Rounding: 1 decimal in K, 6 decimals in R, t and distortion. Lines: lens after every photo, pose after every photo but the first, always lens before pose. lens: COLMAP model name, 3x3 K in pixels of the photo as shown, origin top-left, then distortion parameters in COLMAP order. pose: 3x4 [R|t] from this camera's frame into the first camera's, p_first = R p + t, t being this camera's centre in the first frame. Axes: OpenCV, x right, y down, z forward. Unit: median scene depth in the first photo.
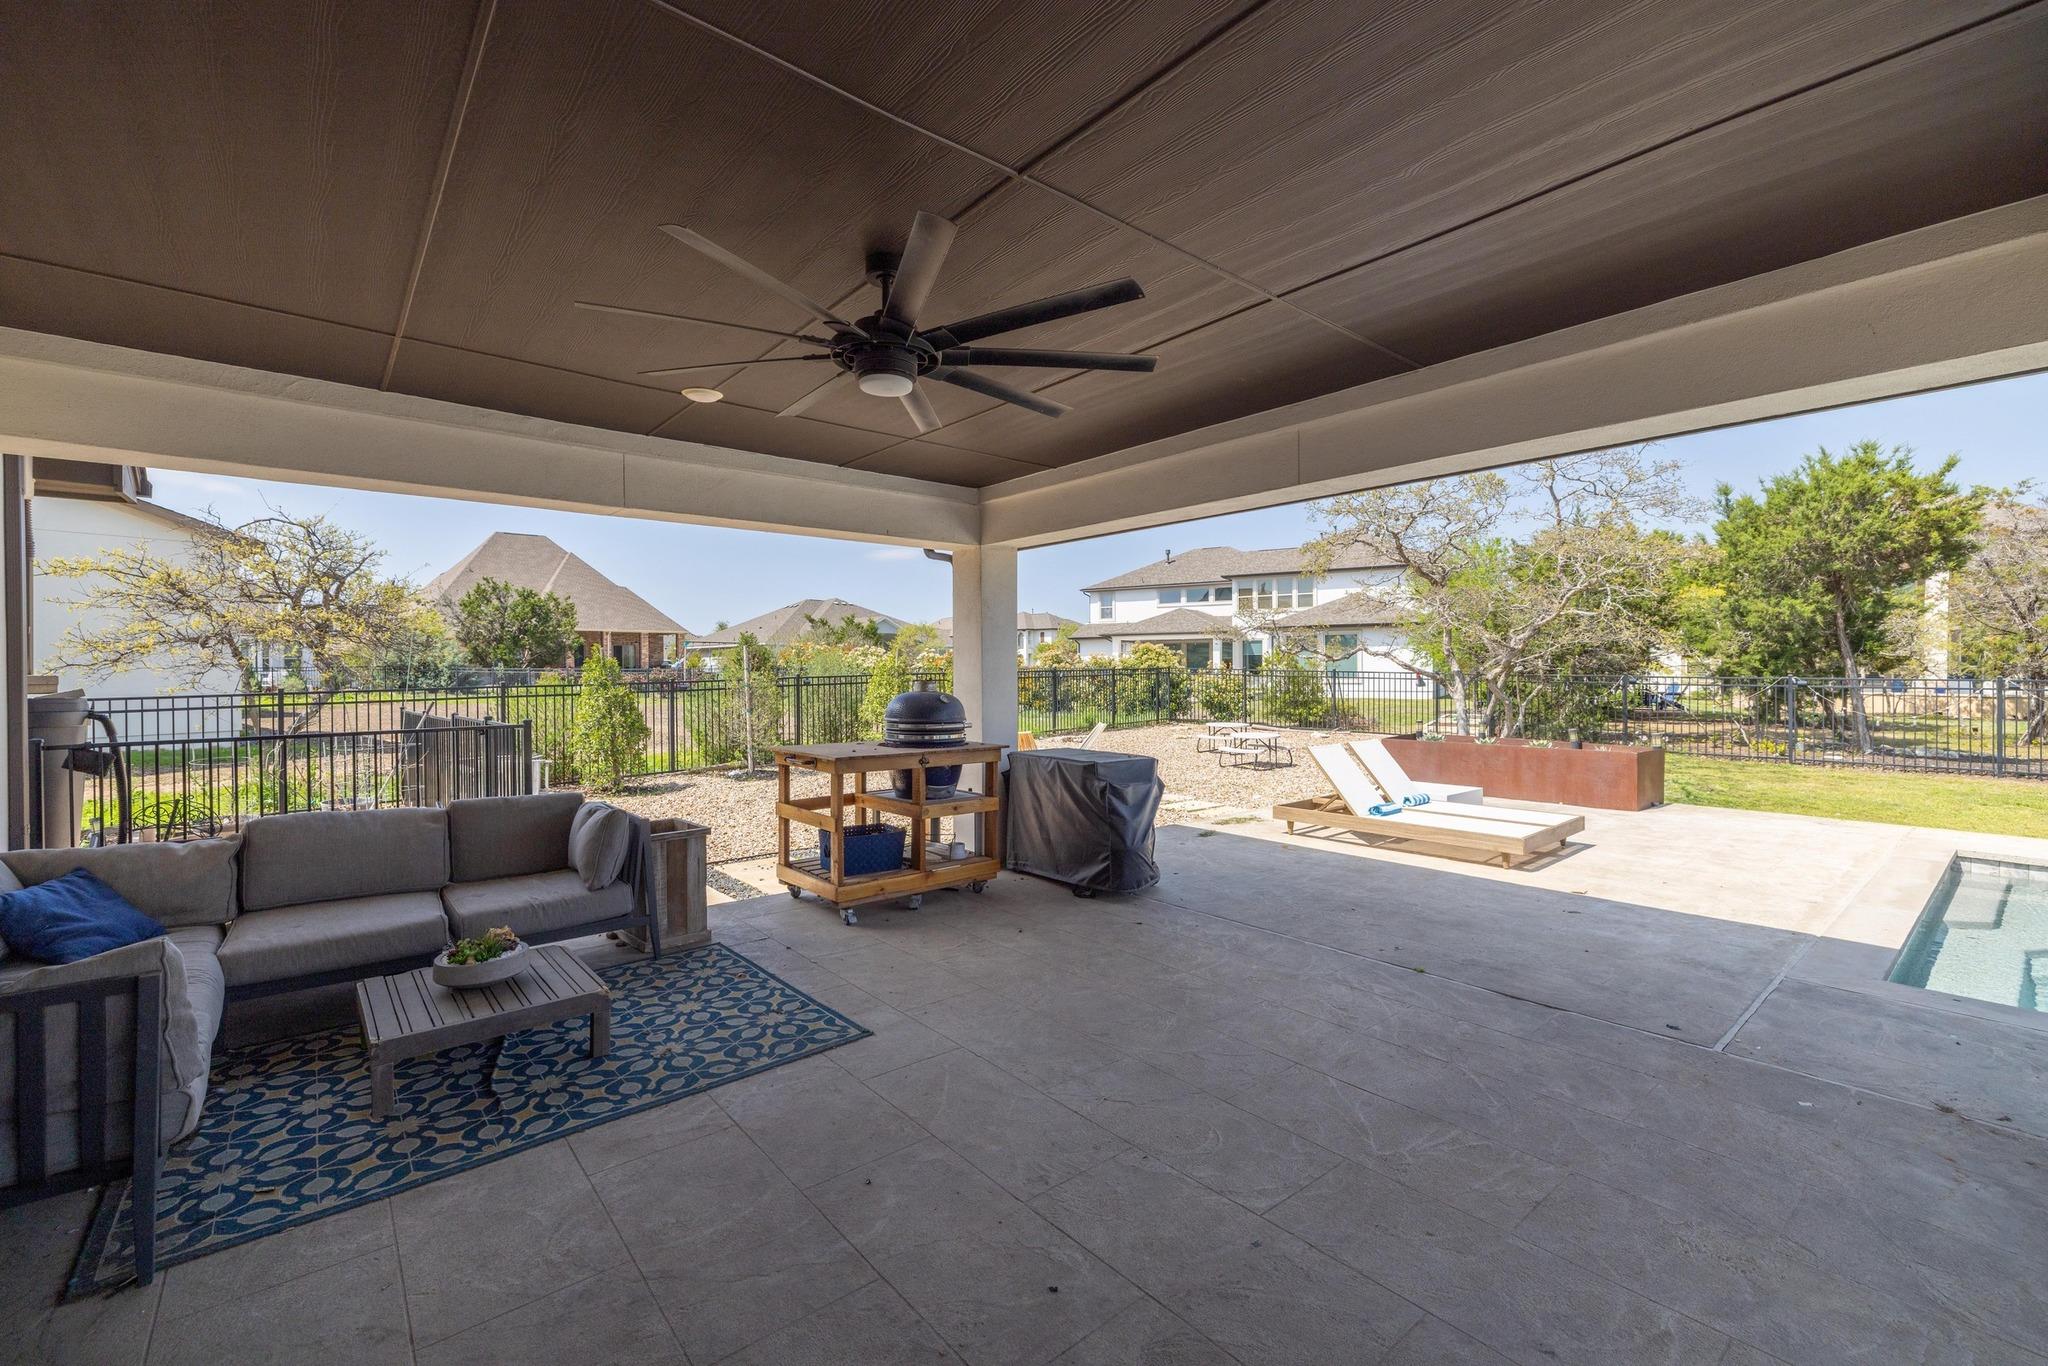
lens RADIAL K [[858.0, 0, 1016.0], [0, 858.0, 678.7], [0, 0, 1]] dist [0.000019, -0.000078]
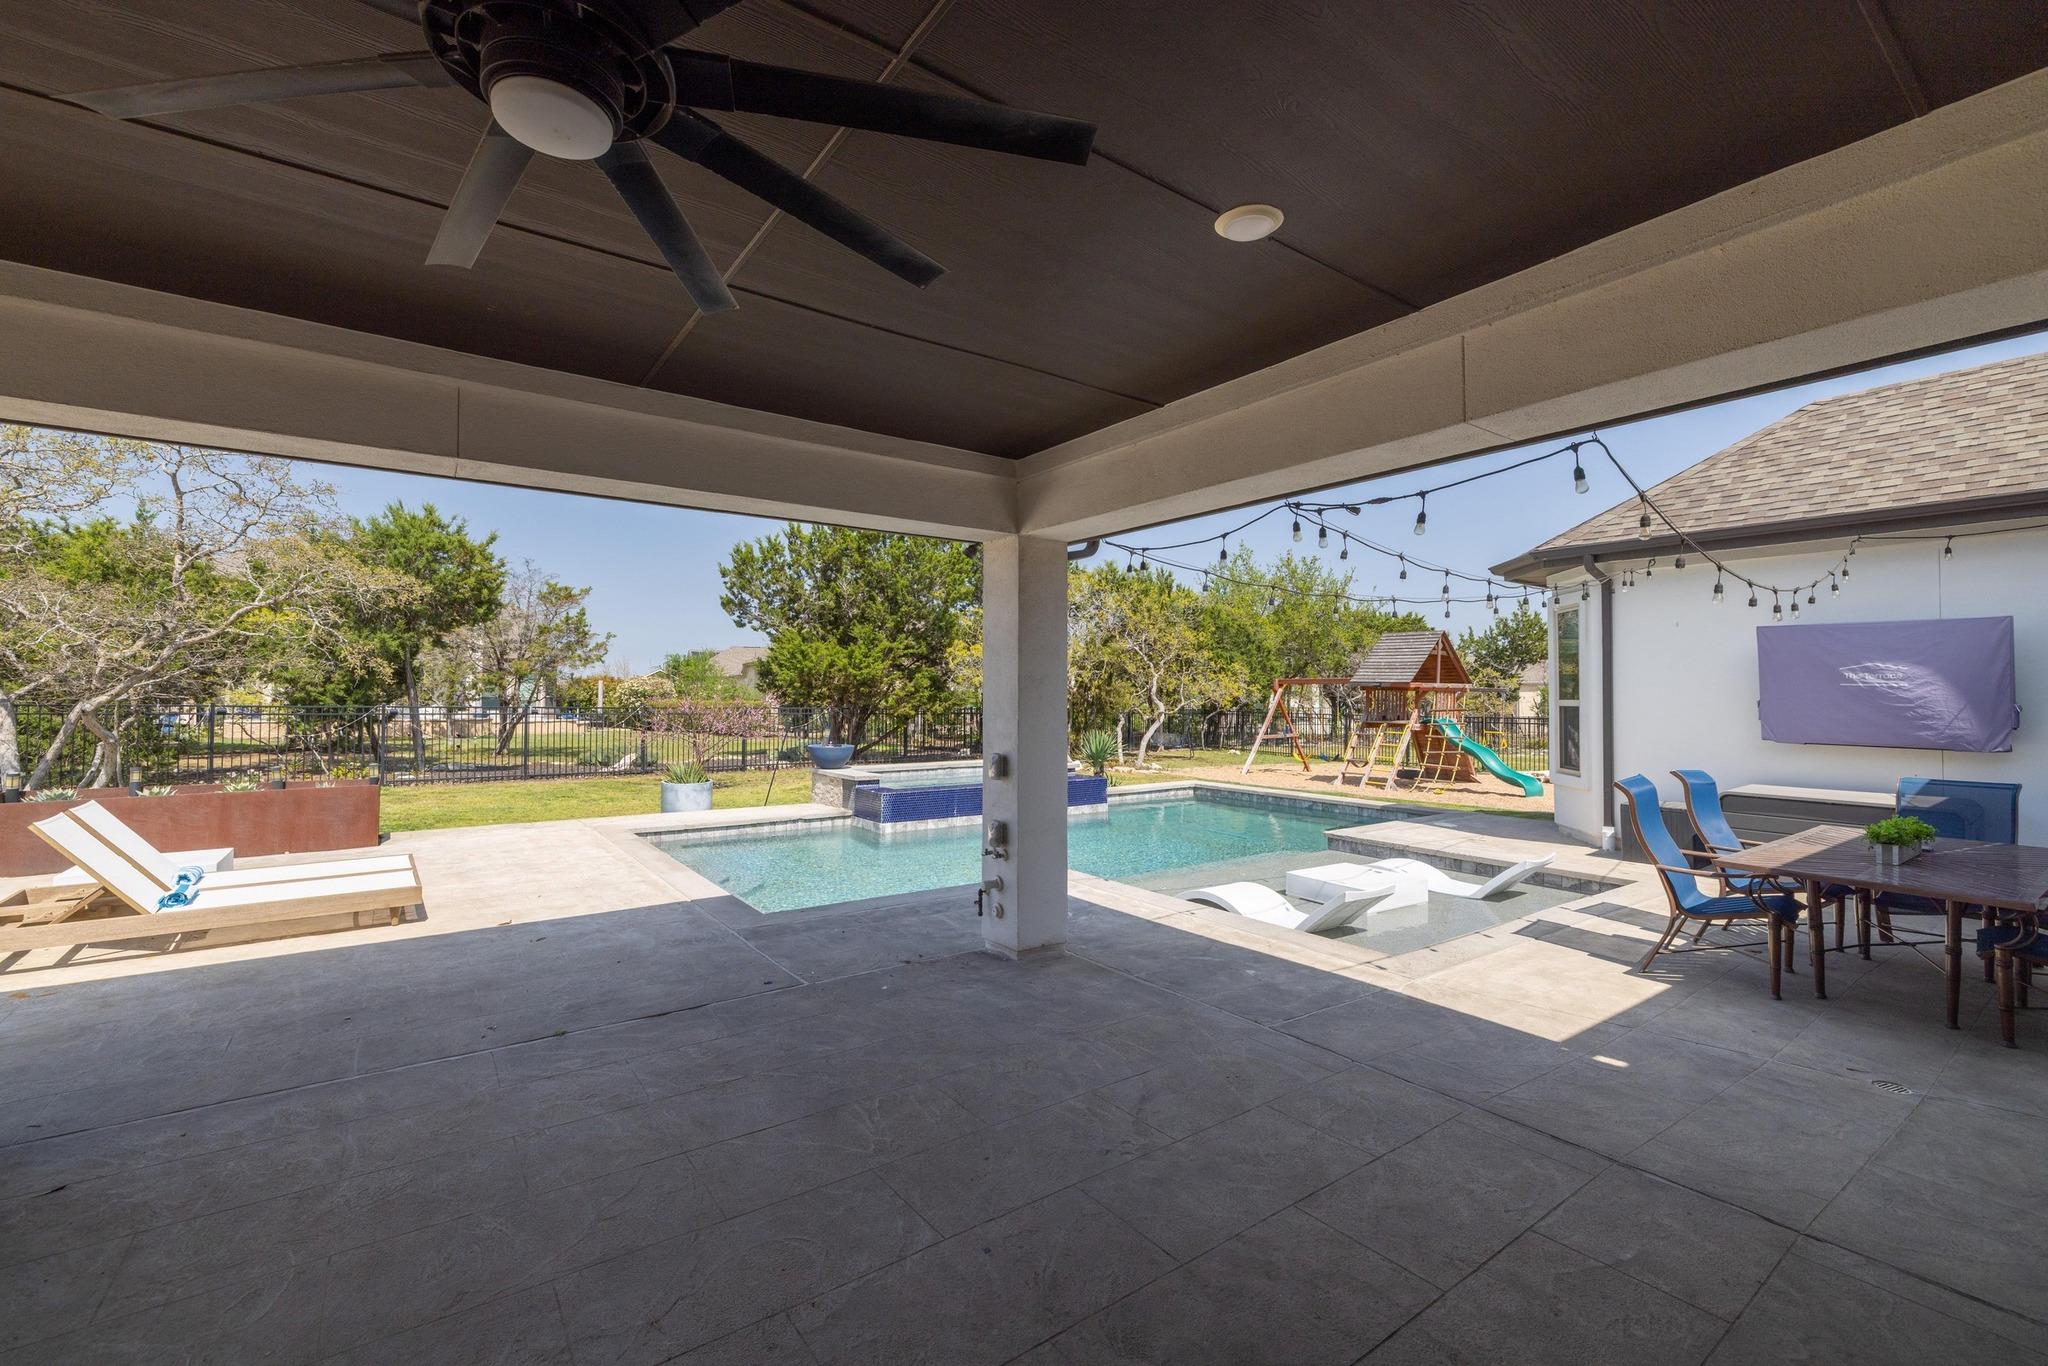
lens RADIAL K [[858.0, 0, 1007.5], [0, 858.0, 681.9], [0, 0, 1]] dist [0.000019, -0.000078]
pose [[0.069887, 0.021508, 0.997323, -0.408394], [0.007935, 0.999724, -0.022115, -0.005452], [-0.997523, 0.009459, 0.069697, 0.471317]]
